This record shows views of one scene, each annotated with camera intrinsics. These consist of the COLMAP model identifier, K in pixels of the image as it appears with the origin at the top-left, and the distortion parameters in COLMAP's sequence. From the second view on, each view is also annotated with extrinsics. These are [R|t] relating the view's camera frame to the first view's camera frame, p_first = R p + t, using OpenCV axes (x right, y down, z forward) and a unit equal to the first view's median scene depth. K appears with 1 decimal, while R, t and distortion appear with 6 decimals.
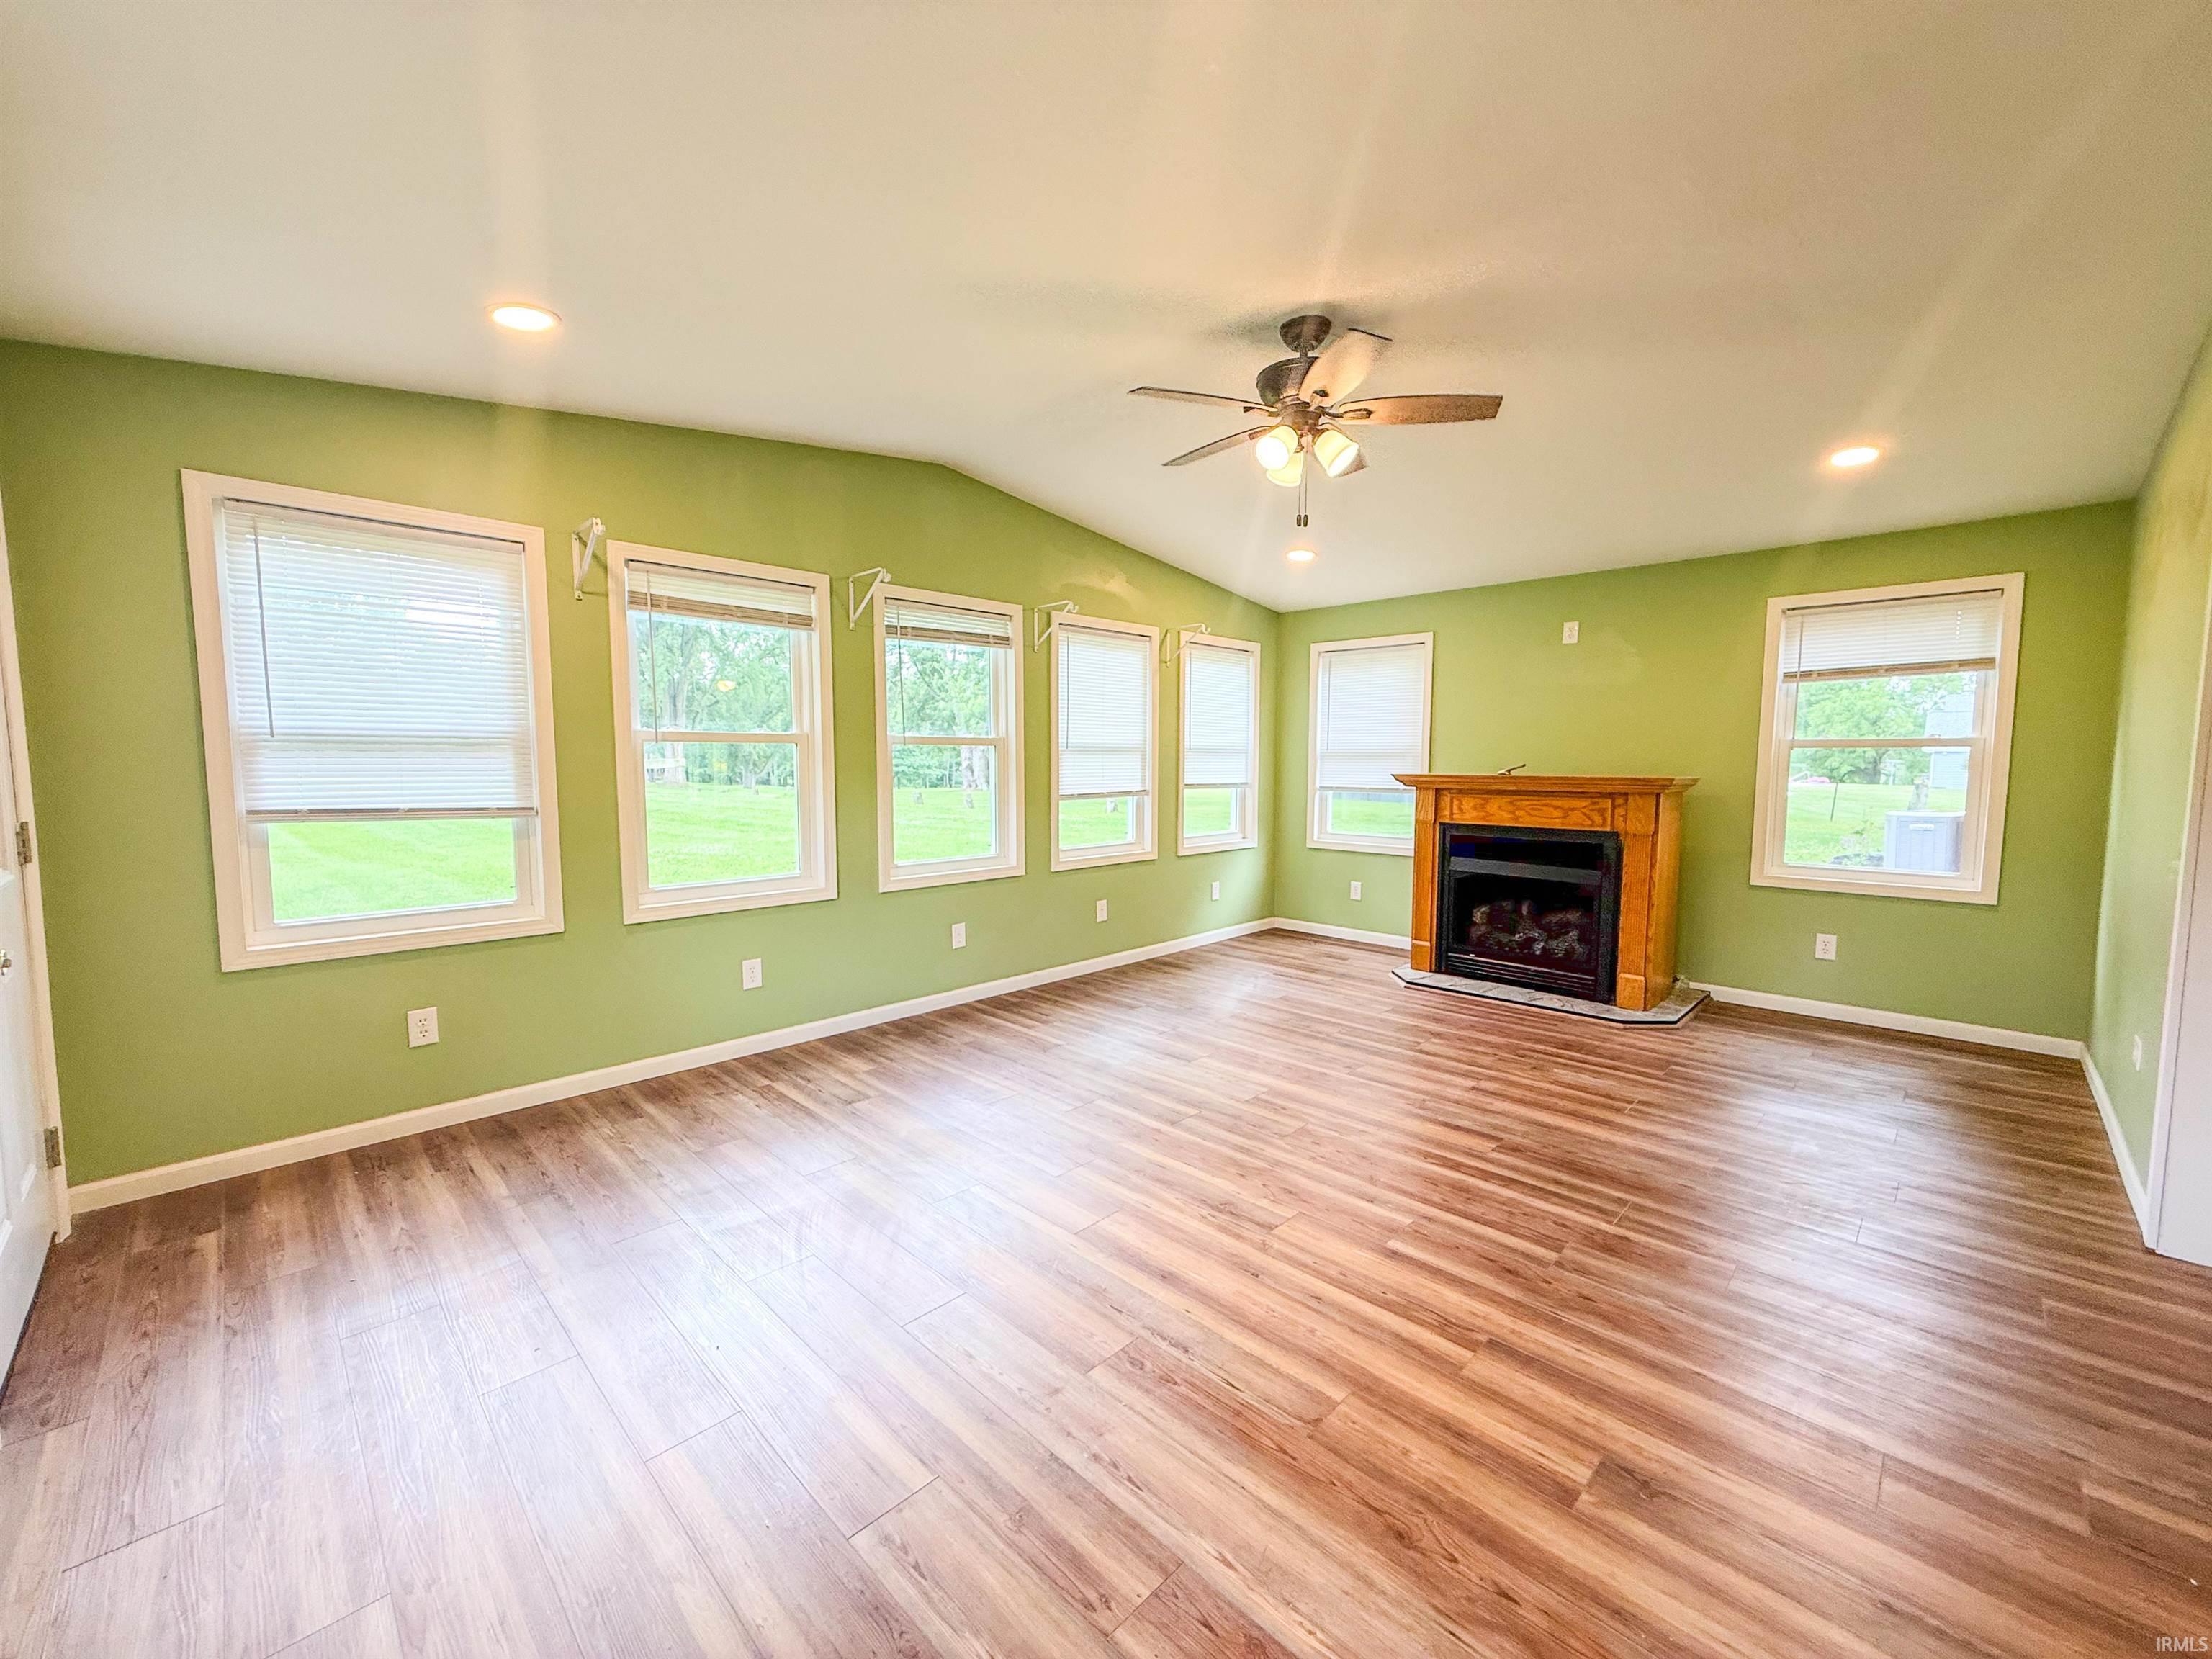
lens RADIAL K [[879.6, 0, 1096.4], [0, 879.6, 829.3], [0, 0, 1]] dist [0.000719, -0.000189]
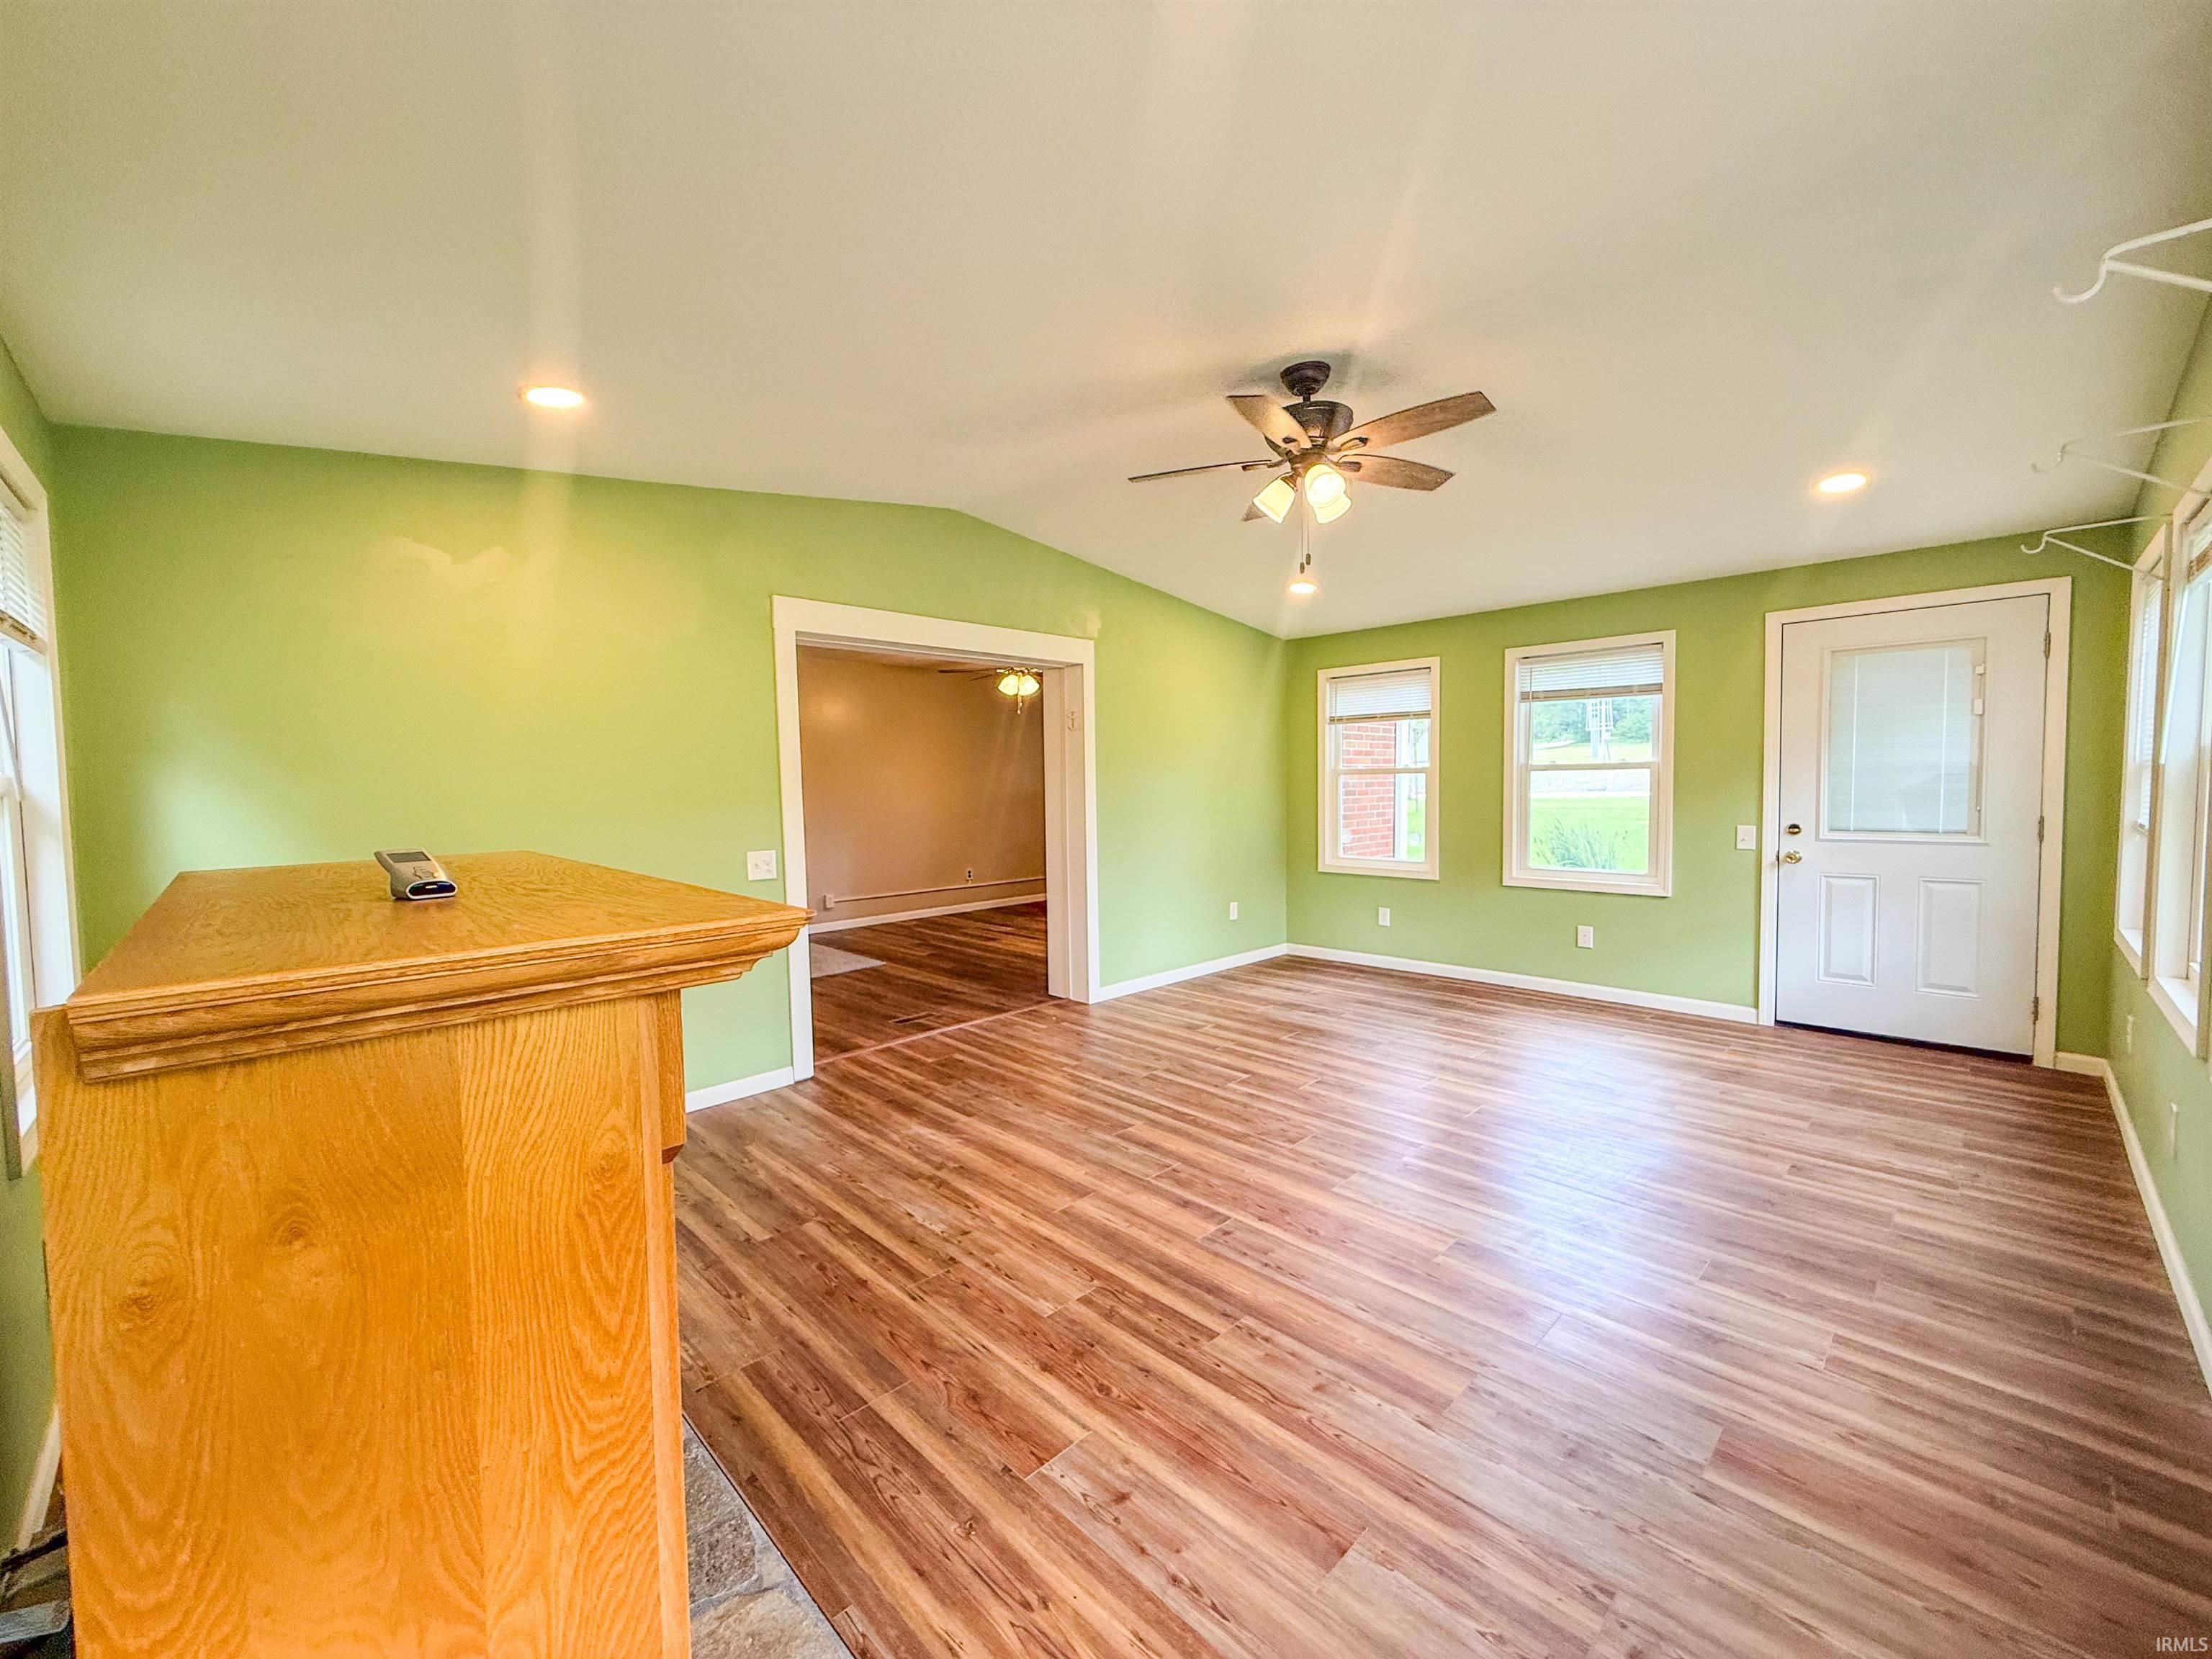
lens RADIAL K [[879.6, 0, 1096.6], [0, 879.6, 823.5], [0, 0, 1]] dist [0.000719, -0.000189]
pose [[-0.999852, 0.012619, 0.011733, 0.302581], [0.014012, 0.991752, 0.127400, -0.117485], [-0.010029, 0.127546, -0.991782, 1.328829]]
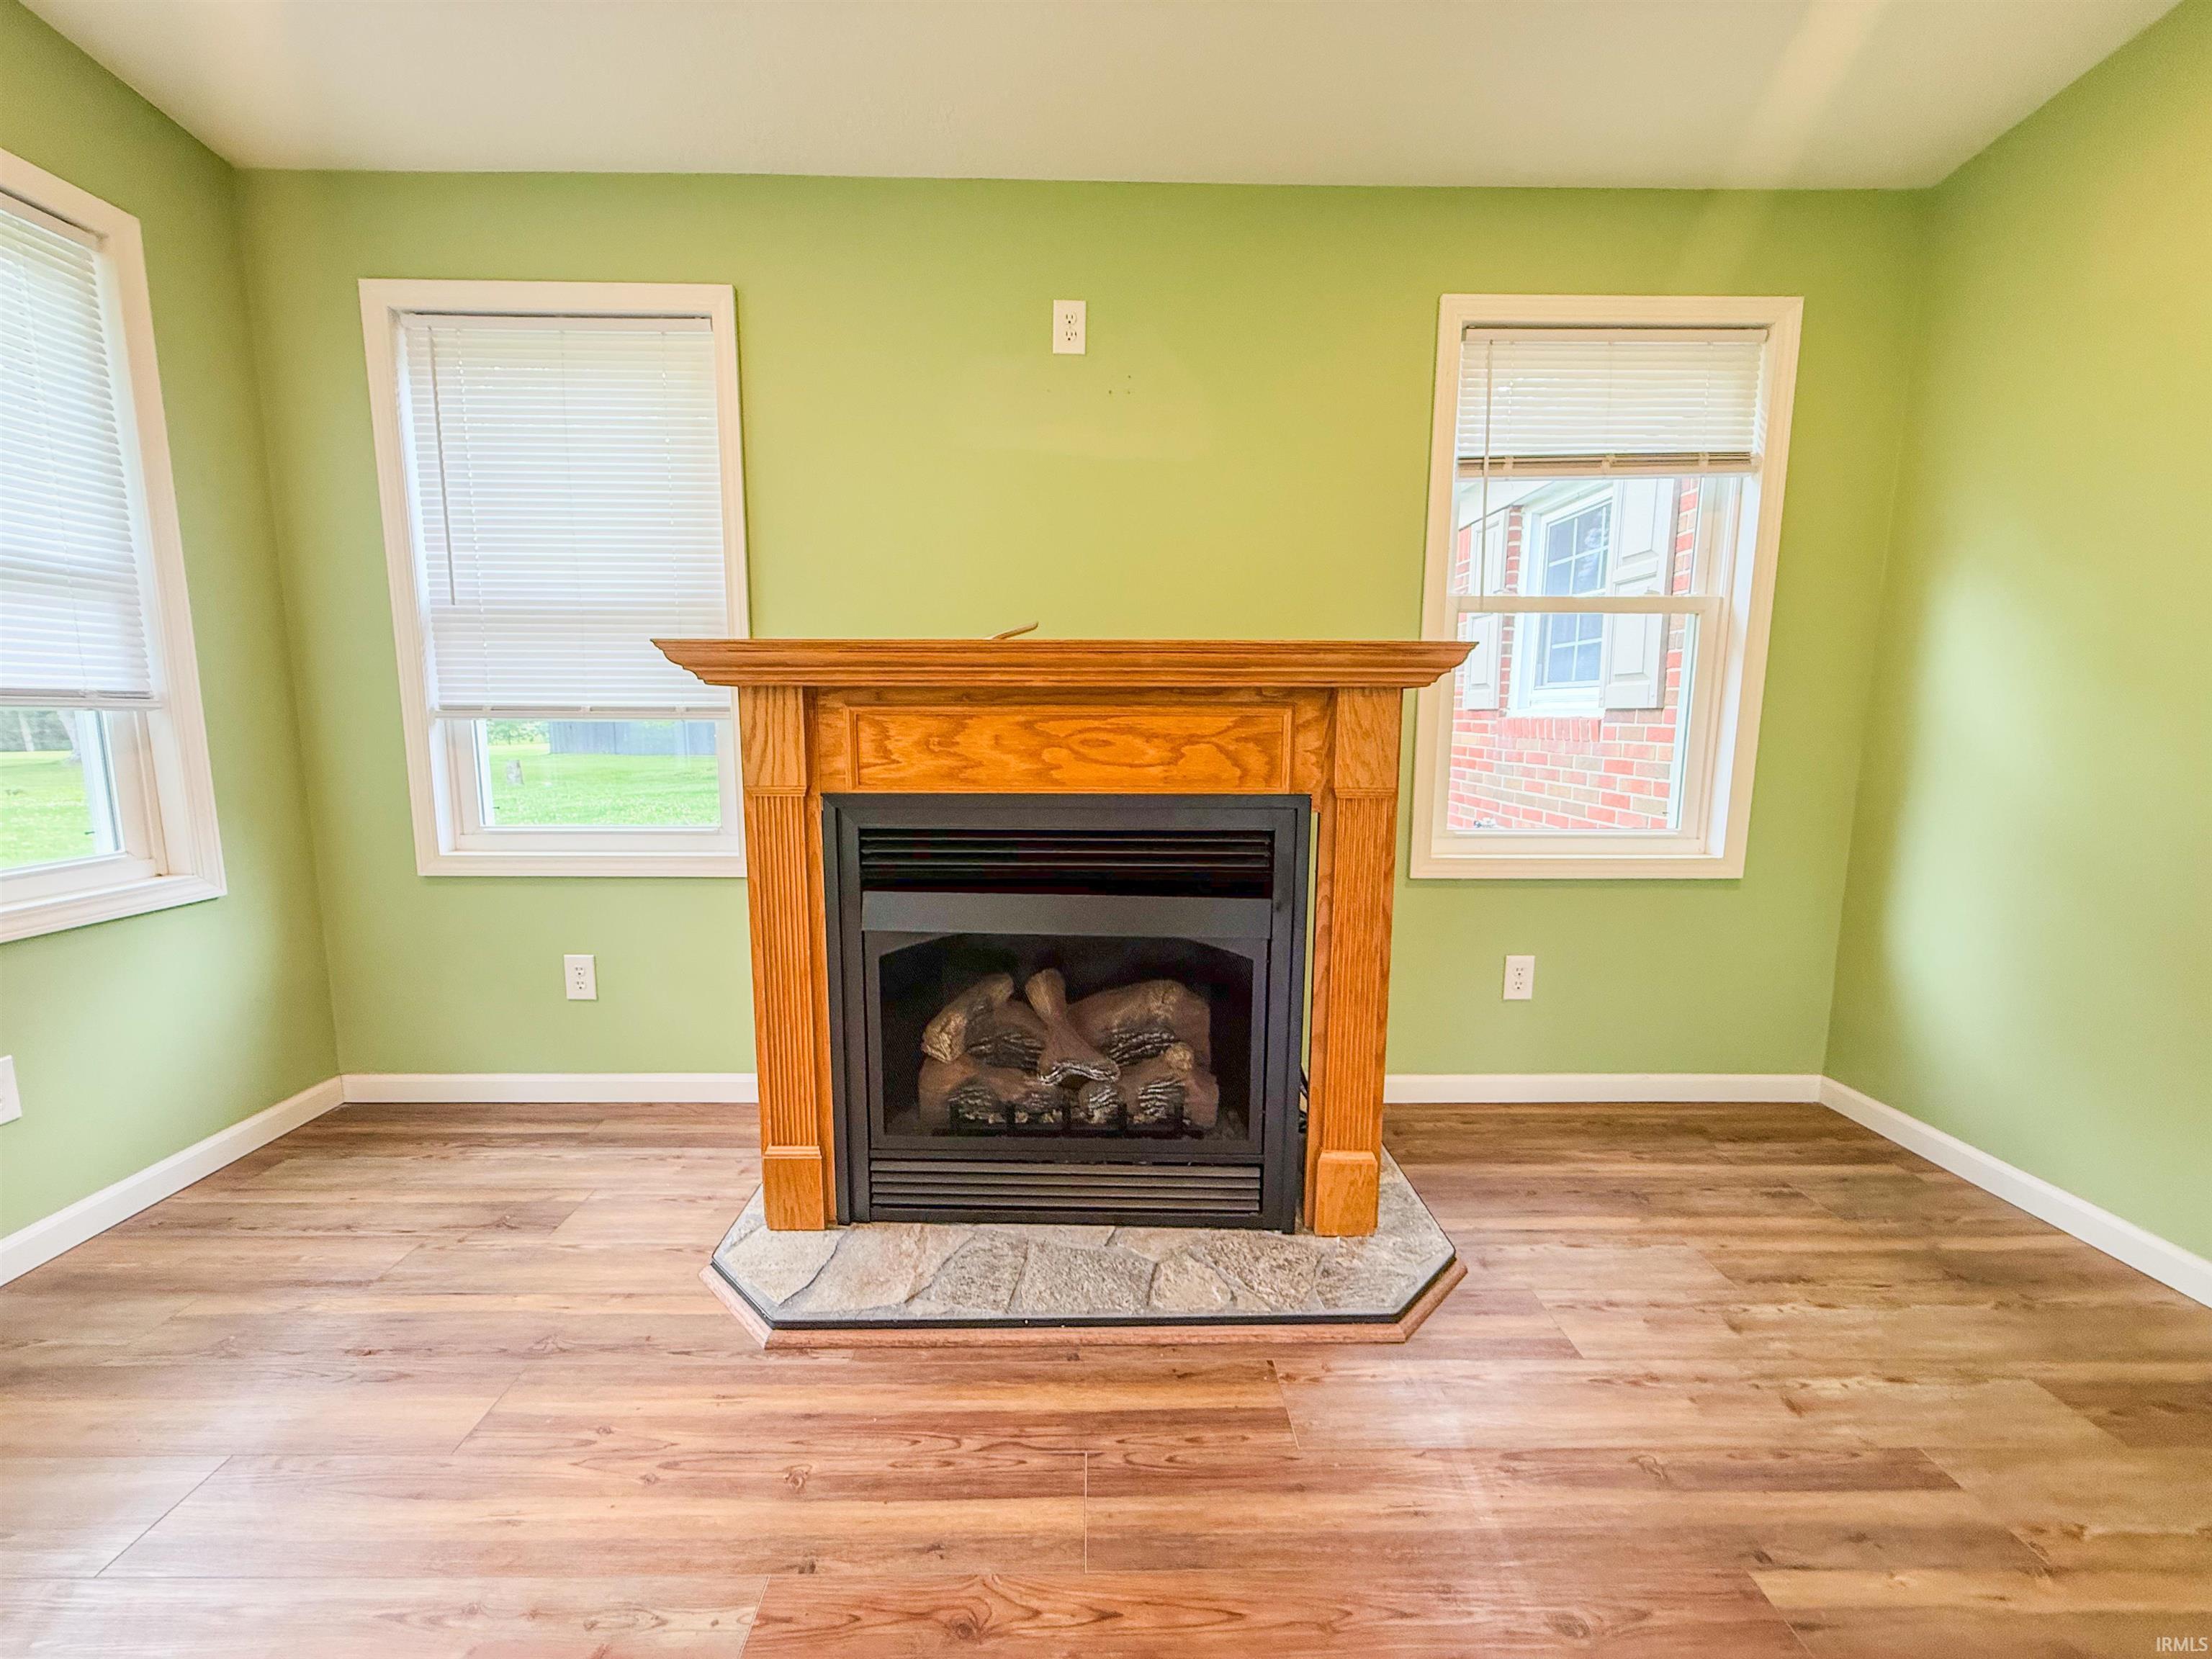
lens RADIAL K [[879.6, 0, 1103.0], [0, 879.6, 827.1], [0, 0, 1]] dist [0.000719, -0.000189]
pose [[0.696396, -0.093123, 0.711591, 0.251566], [0.055287, 0.995560, 0.076179, -0.015983], [-0.715525, -0.013709, 0.698452, 0.767435]]
